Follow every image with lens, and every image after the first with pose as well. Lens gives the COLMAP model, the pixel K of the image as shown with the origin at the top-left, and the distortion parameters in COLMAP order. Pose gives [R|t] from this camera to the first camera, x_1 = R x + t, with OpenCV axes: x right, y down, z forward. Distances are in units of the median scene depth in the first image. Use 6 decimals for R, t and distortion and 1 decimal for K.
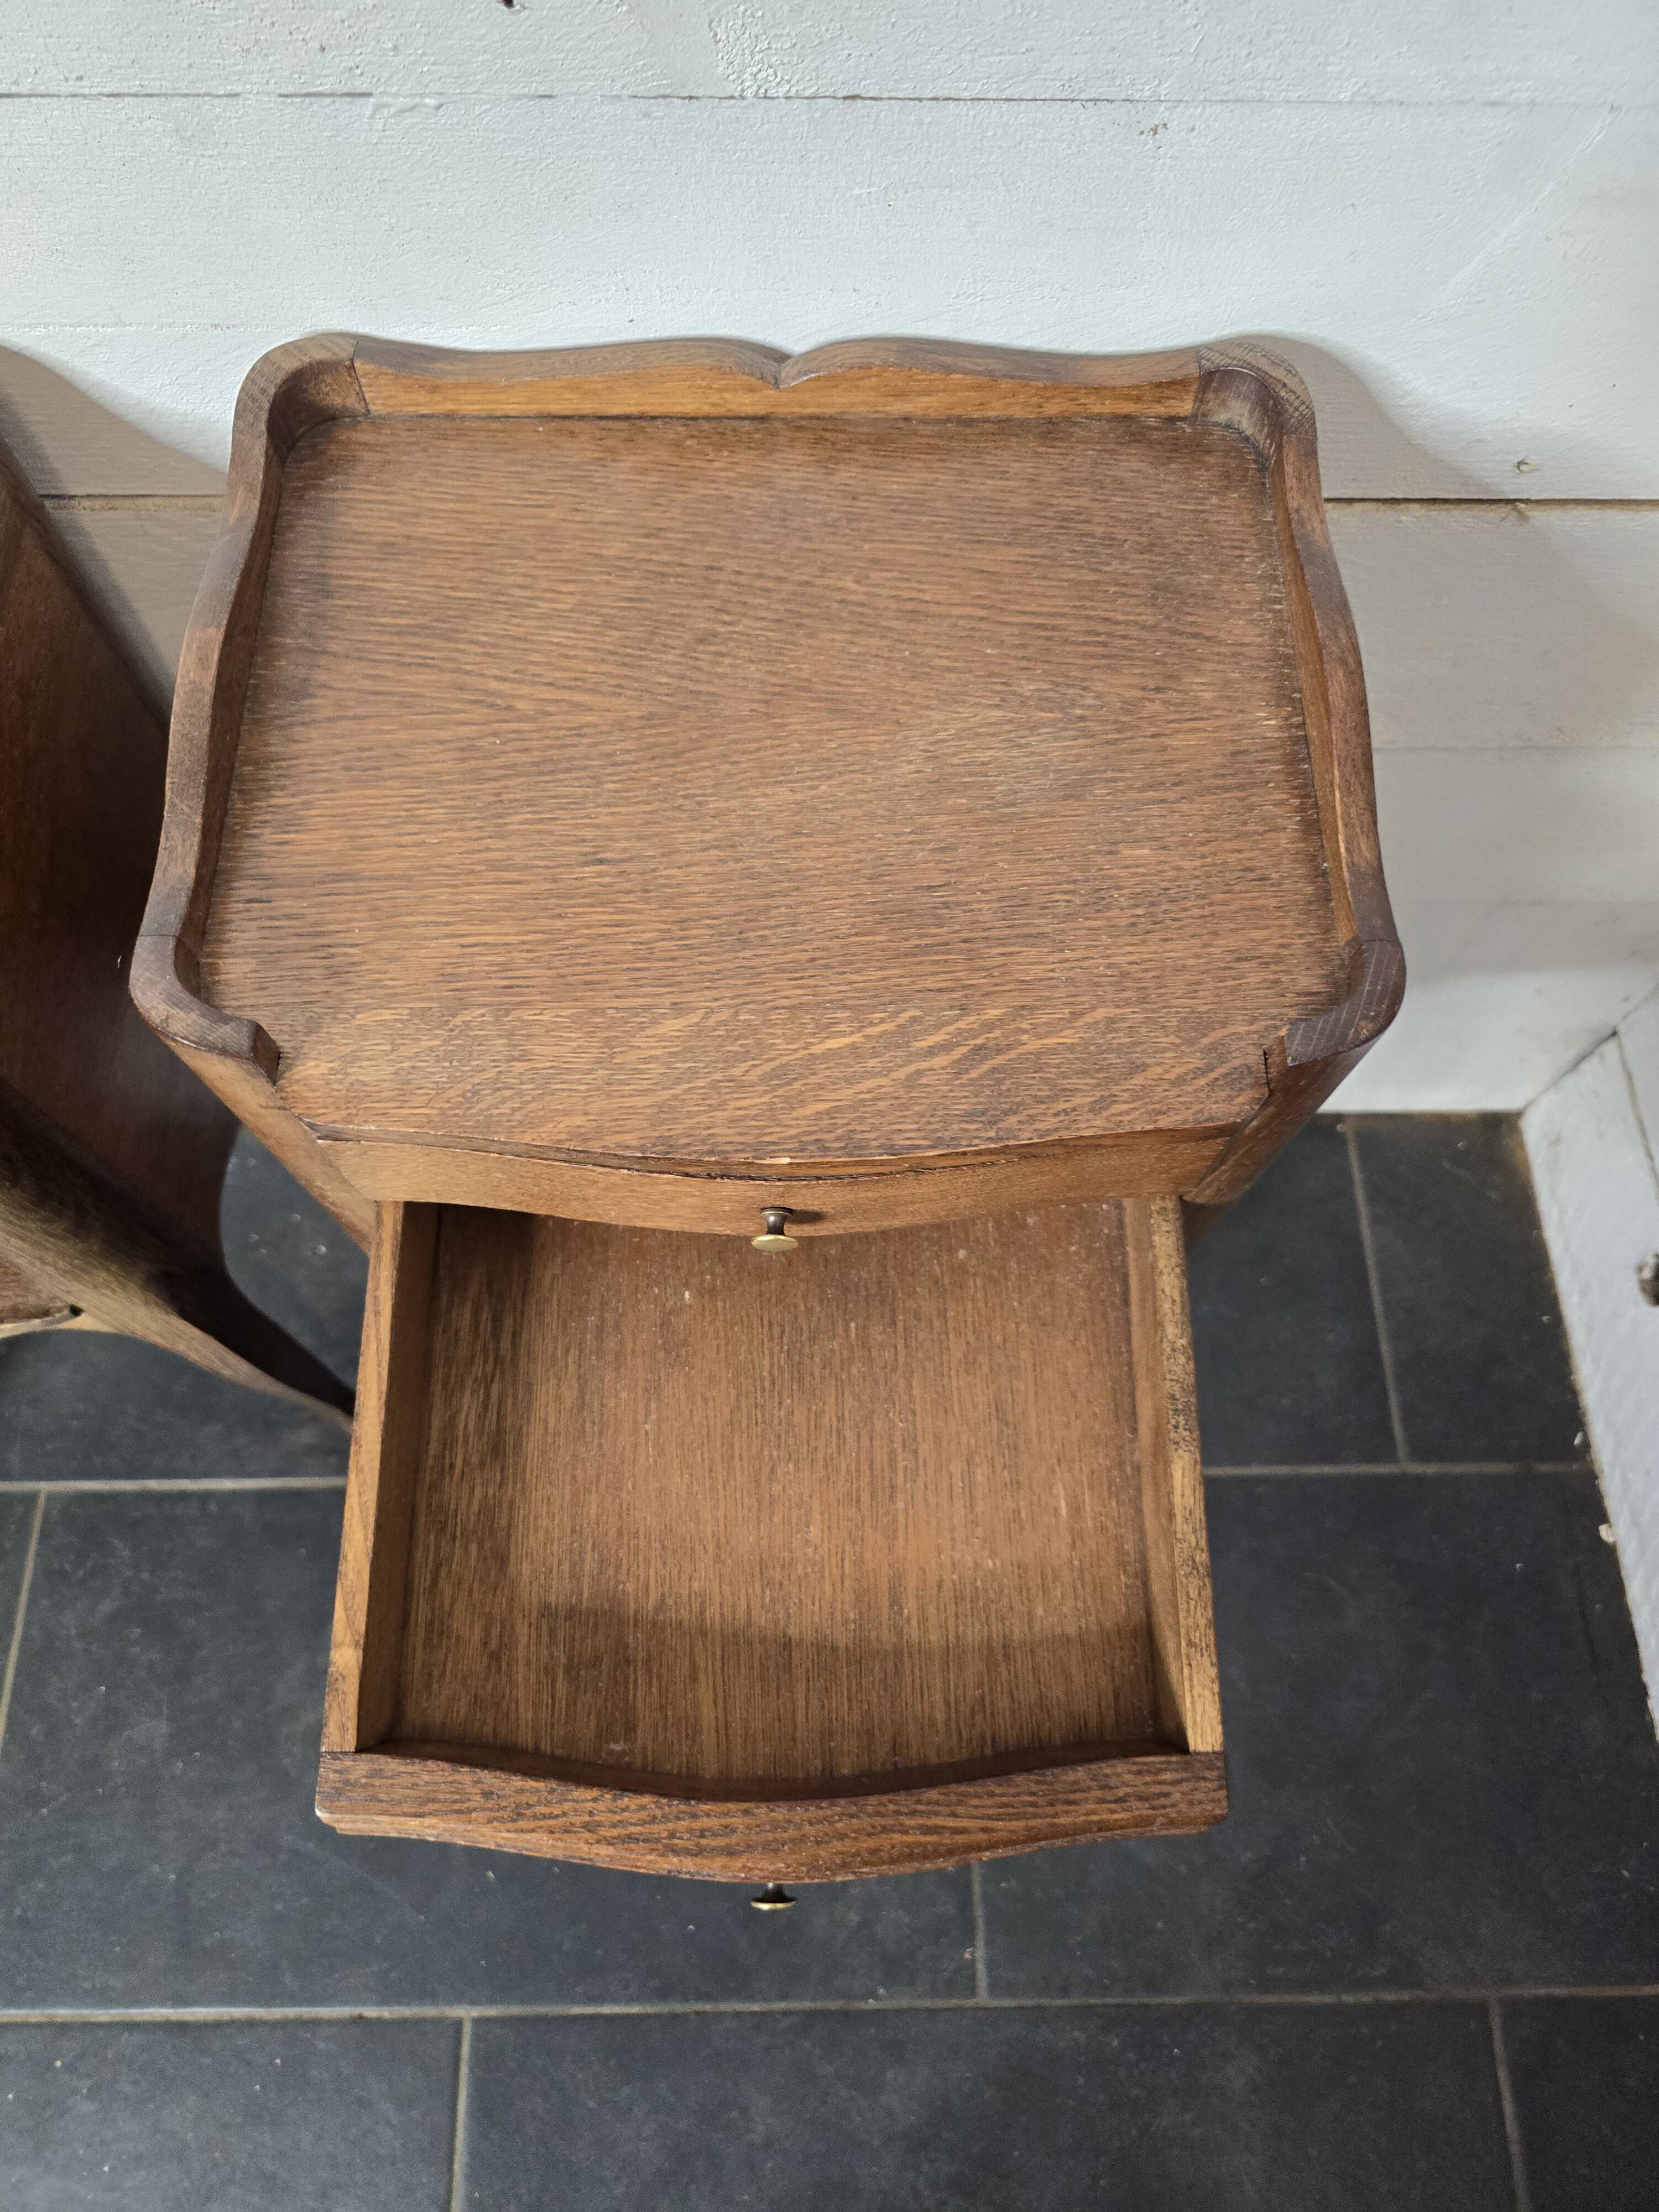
lens RADIAL K [[1523.7, 0, 816.0], [0, 1523.7, 1071.5], [0, 0, 1]] dist [0.037752, -0.047887]
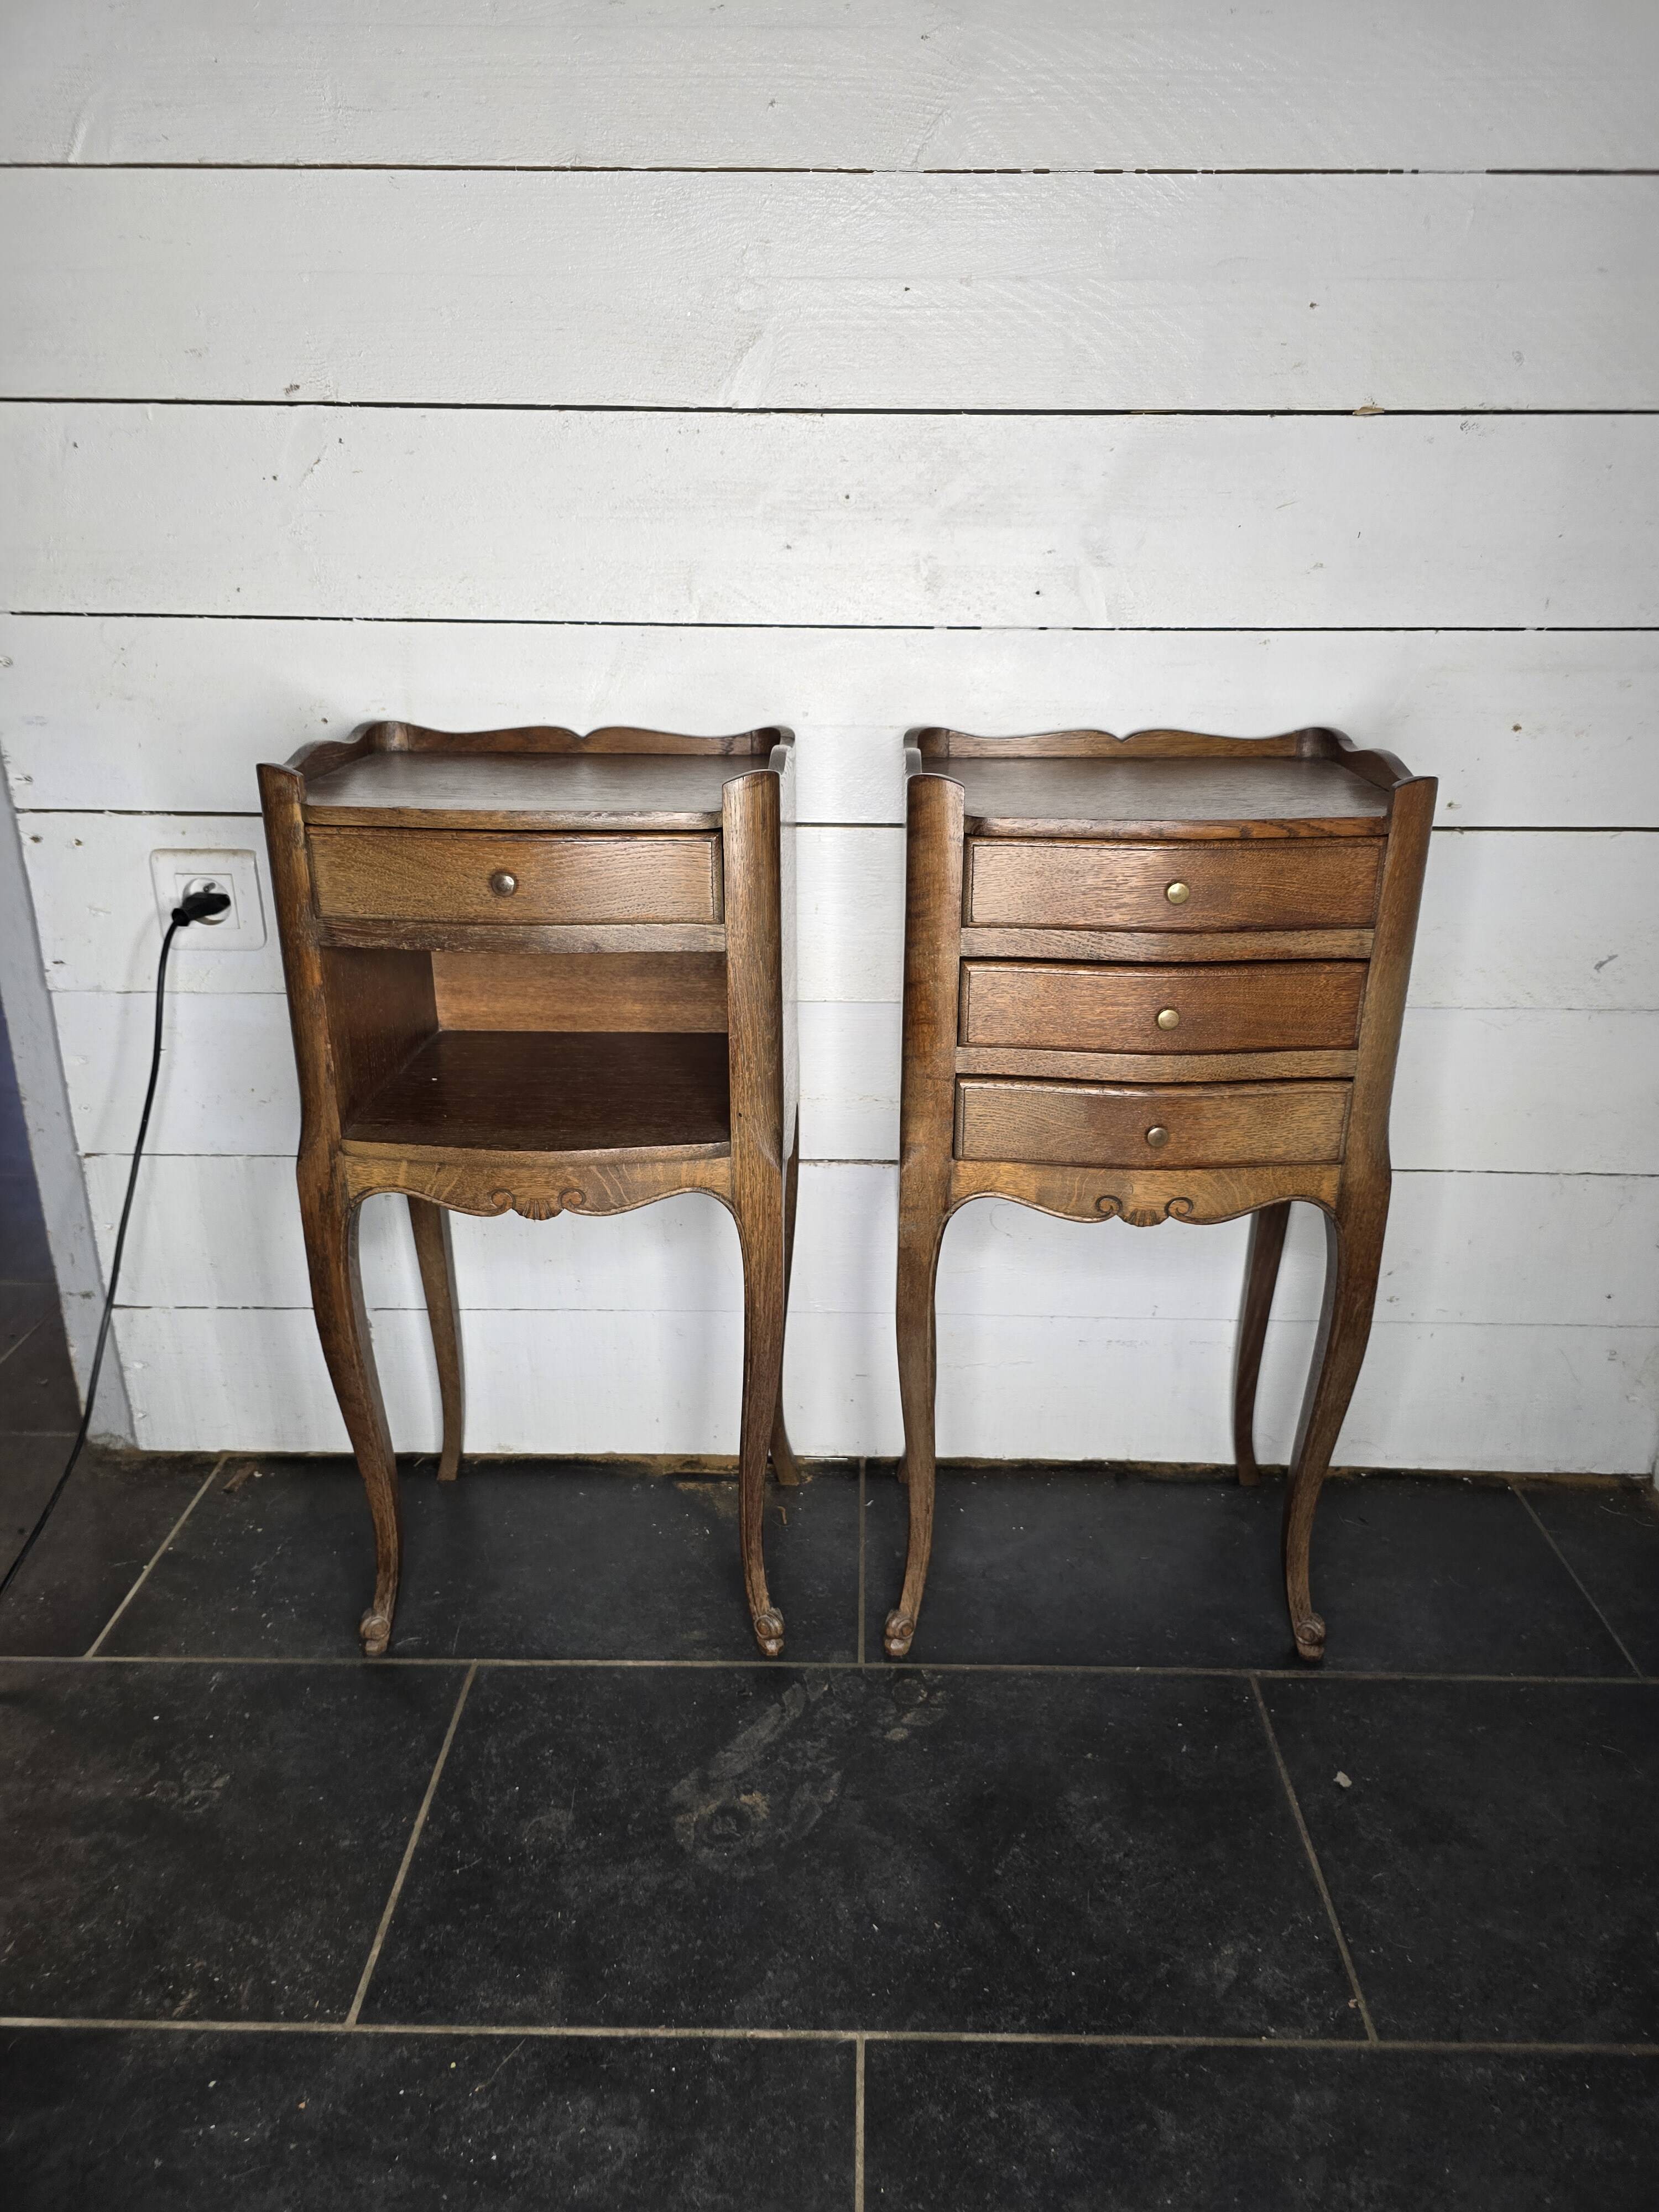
lens RADIAL K [[1502.8, 0, 846.3], [0, 1502.8, 1088.9], [0, 0, 1]] dist [0.063519, -0.056108]
pose [[0.999626, 0.007133, -0.026400, -0.220232], [-0.024010, 0.691023, -0.722434, 0.931309], [0.013090, 0.722798, 0.690936, -0.142245]]
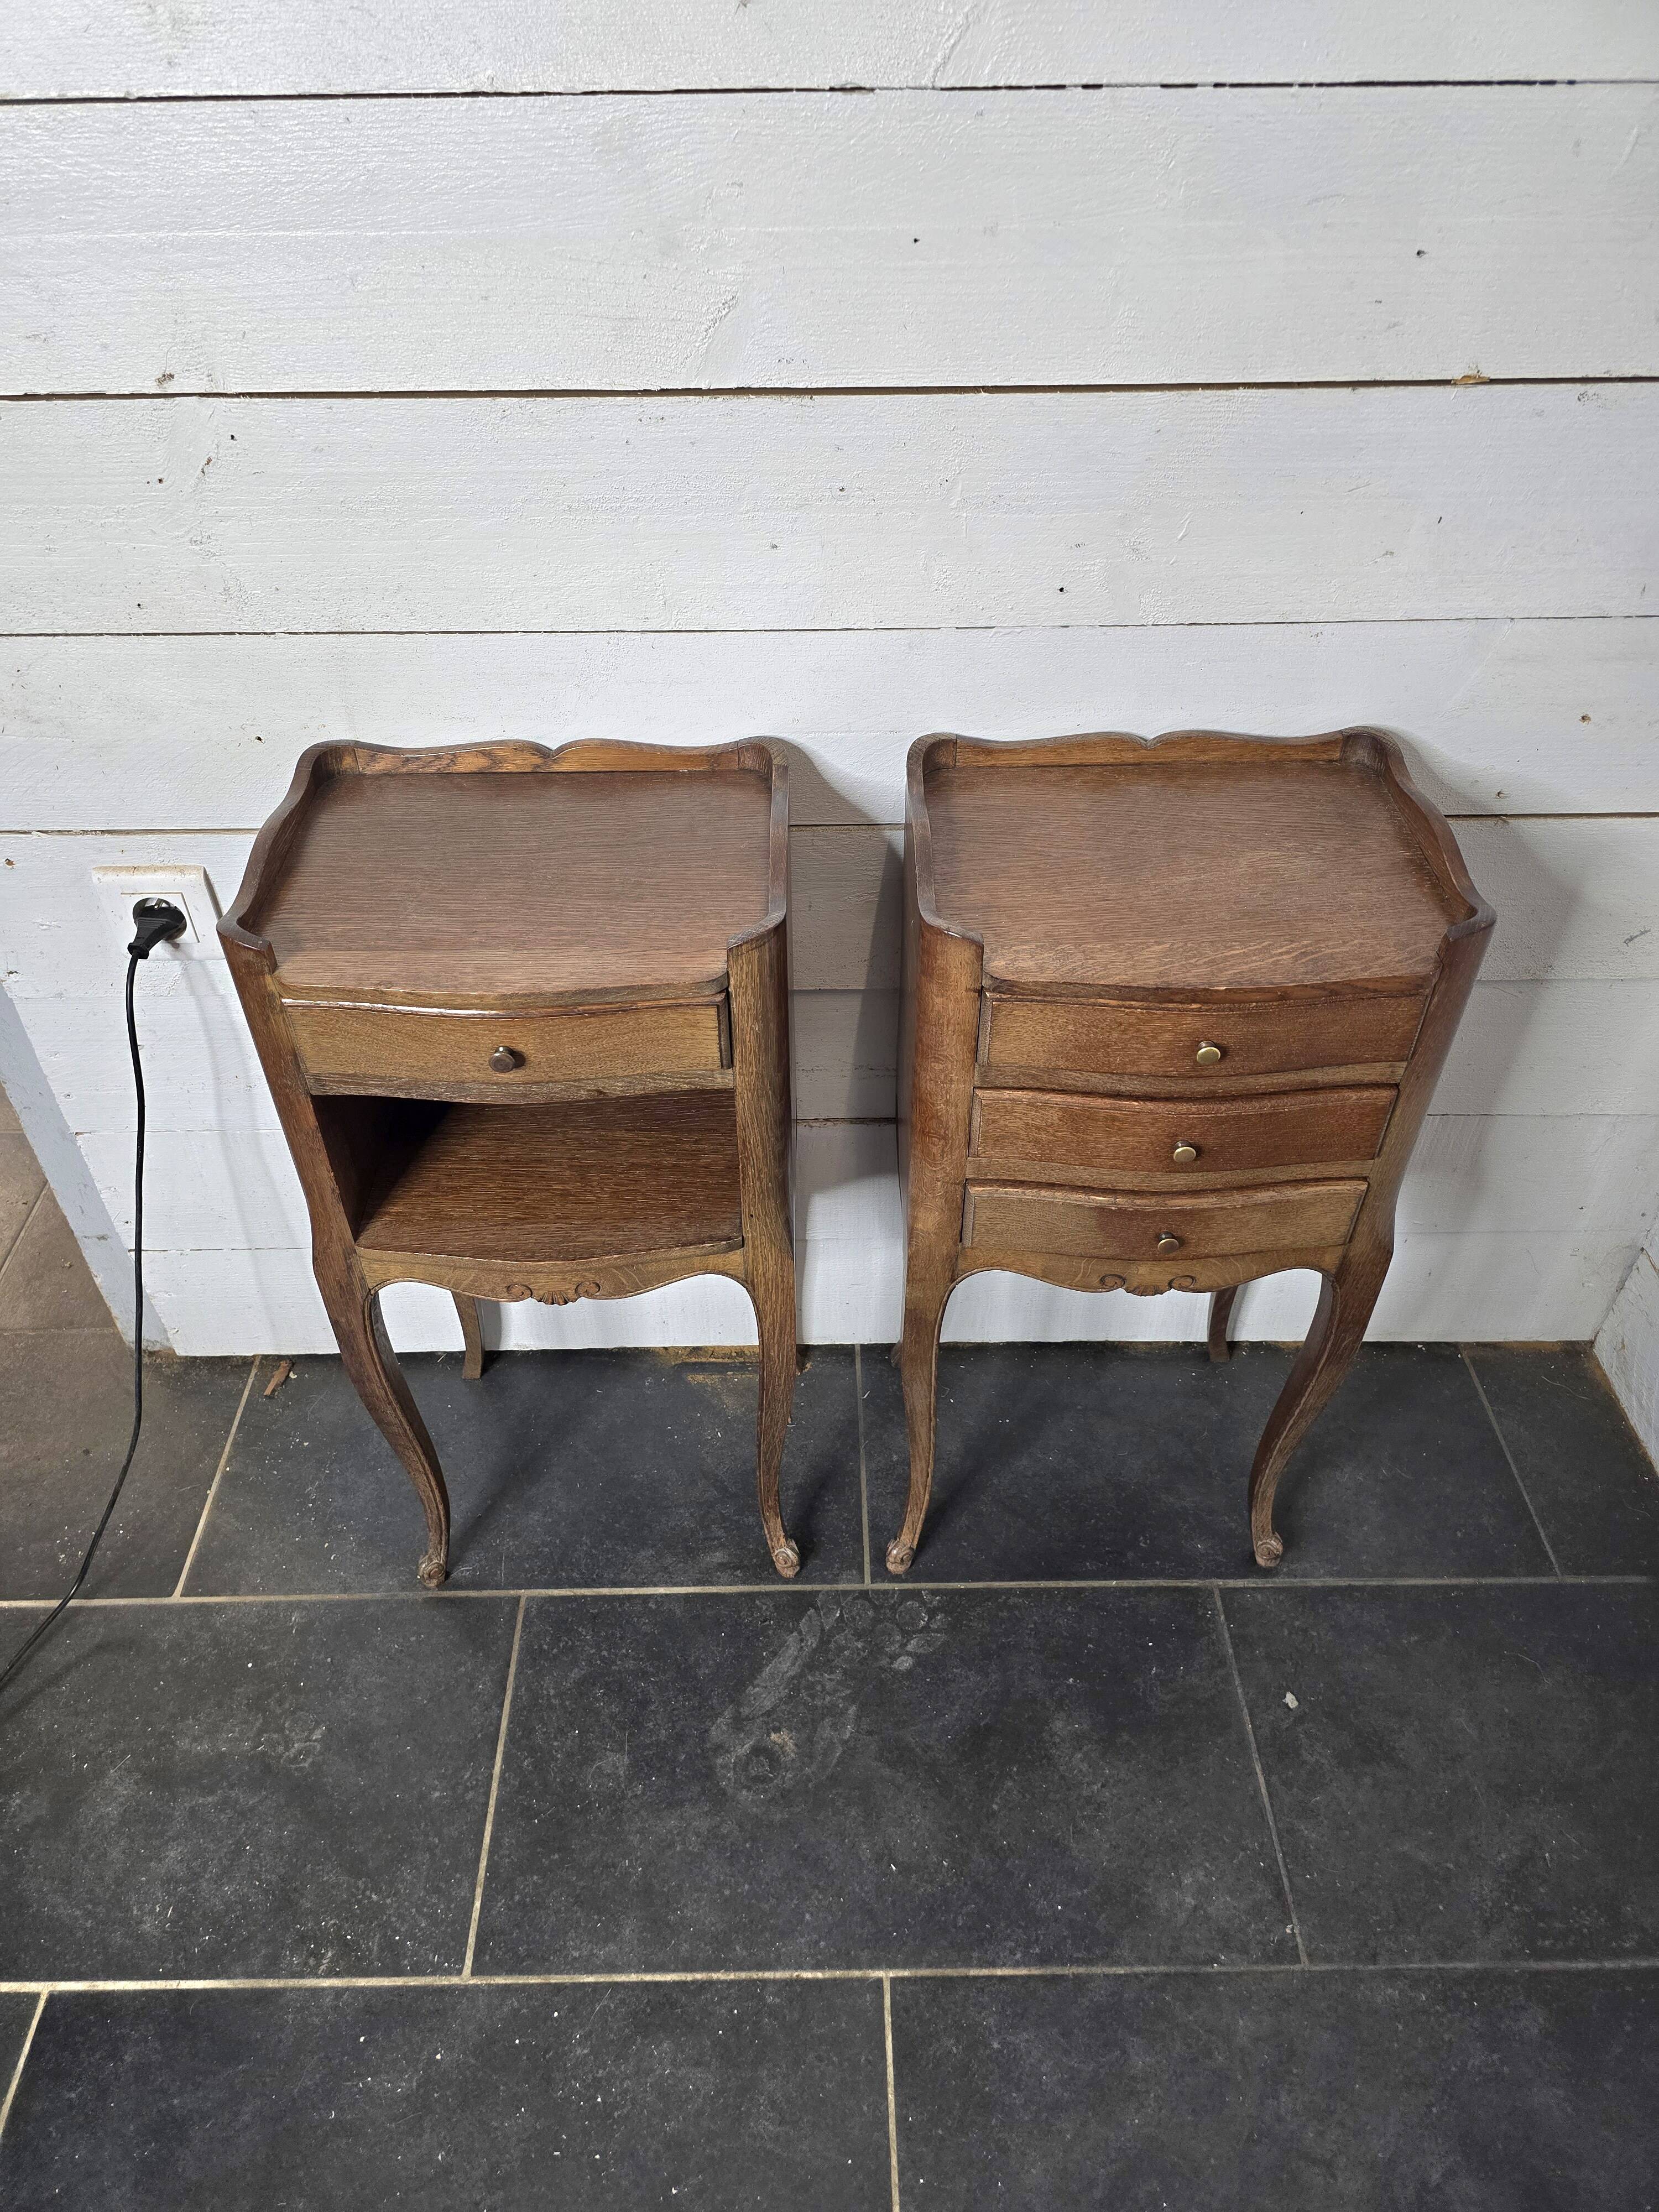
lens RADIAL K [[1490.6, 0, 809.8], [0, 1490.6, 1093.6], [0, 0, 1]] dist [0.064154, -0.062509]
pose [[0.999798, -0.011965, -0.016118, -0.266976], [0.003810, 0.901454, -0.432857, 0.515203], [0.019709, 0.432709, 0.901318, -0.405484]]
